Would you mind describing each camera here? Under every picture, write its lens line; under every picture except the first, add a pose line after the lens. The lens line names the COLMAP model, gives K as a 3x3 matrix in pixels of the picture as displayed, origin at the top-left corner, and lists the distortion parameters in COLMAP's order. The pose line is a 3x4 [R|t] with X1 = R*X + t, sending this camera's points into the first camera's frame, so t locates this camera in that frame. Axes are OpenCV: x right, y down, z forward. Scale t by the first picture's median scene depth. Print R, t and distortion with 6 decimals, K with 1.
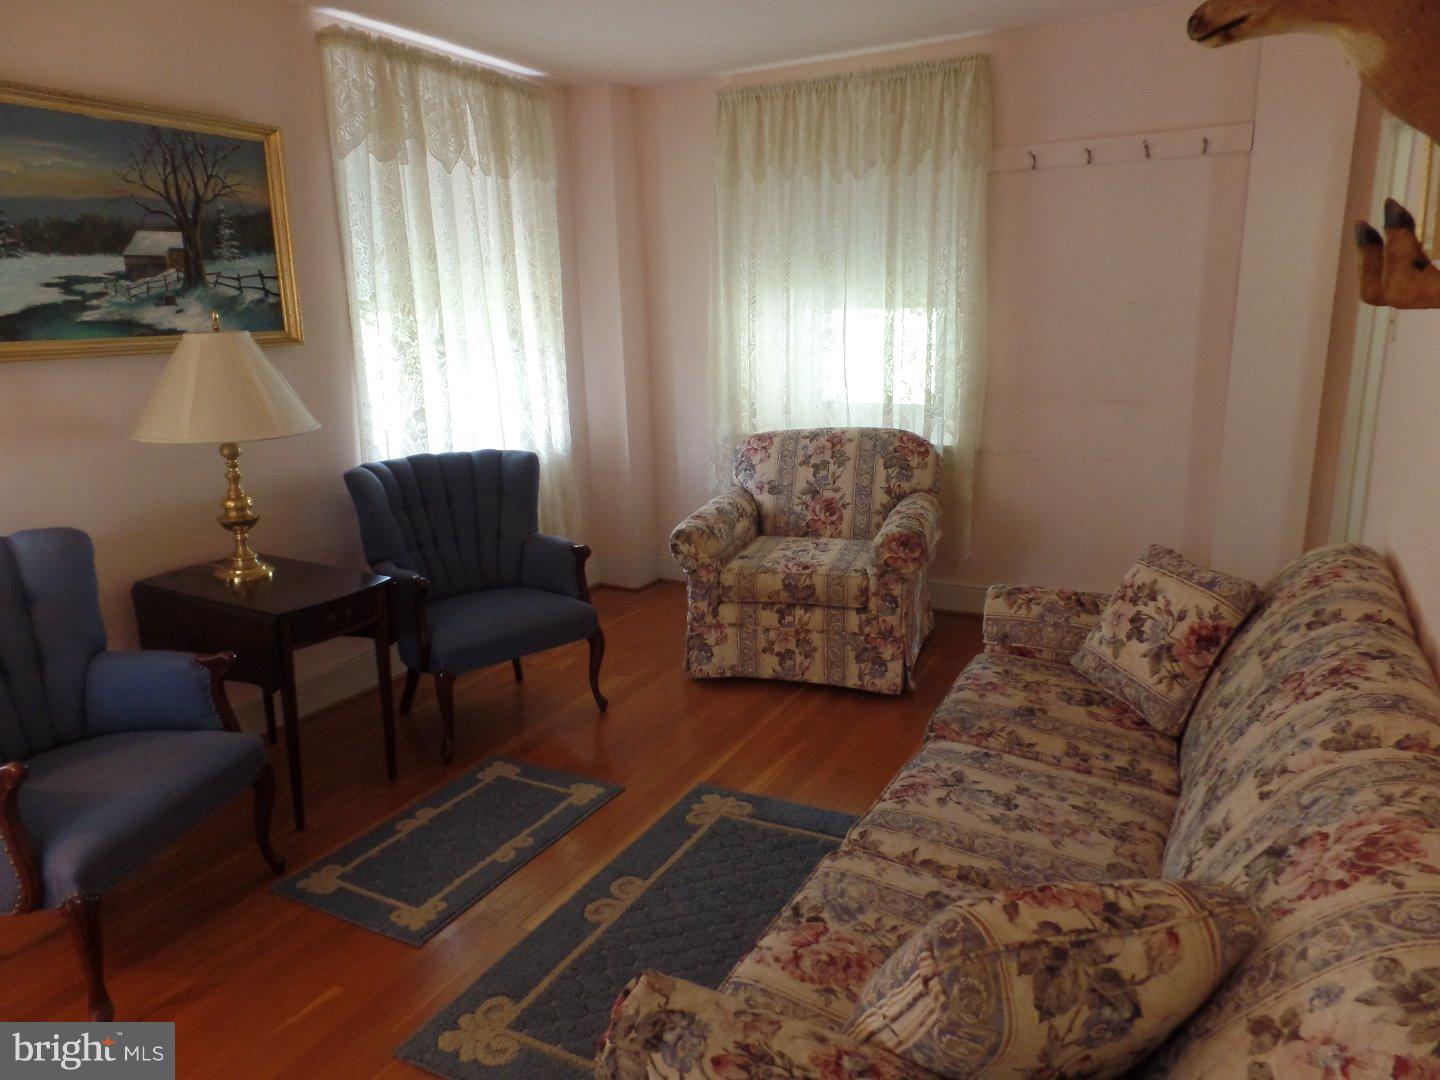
lens RADIAL K [[989.2, 0, 720.0], [0, 989.2, 540.0], [0, 0, 1]] dist [0.001058, 0.000521]
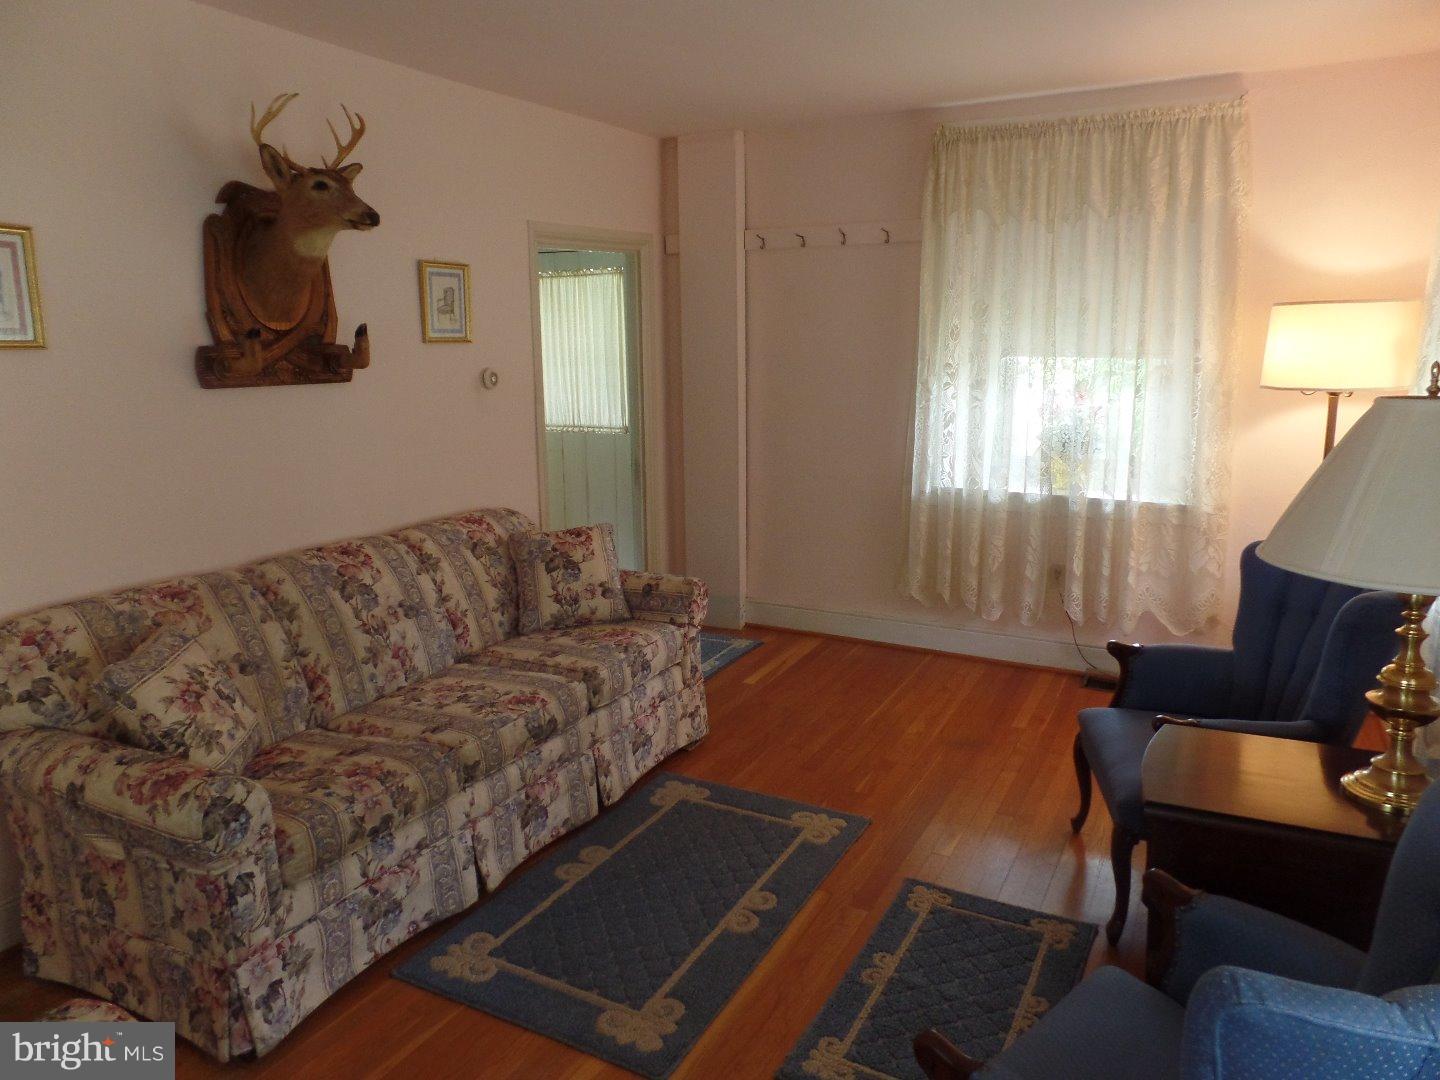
lens RADIAL K [[989.2, 0, 720.0], [0, 989.2, 540.0], [0, 0, 1]] dist [0.001058, 0.000521]
pose [[-0.999389, 0.032615, 0.012578, -0.101543], [0.034854, 0.902203, 0.429900, -0.475761], [0.002673, 0.430076, -0.902789, 1.855465]]
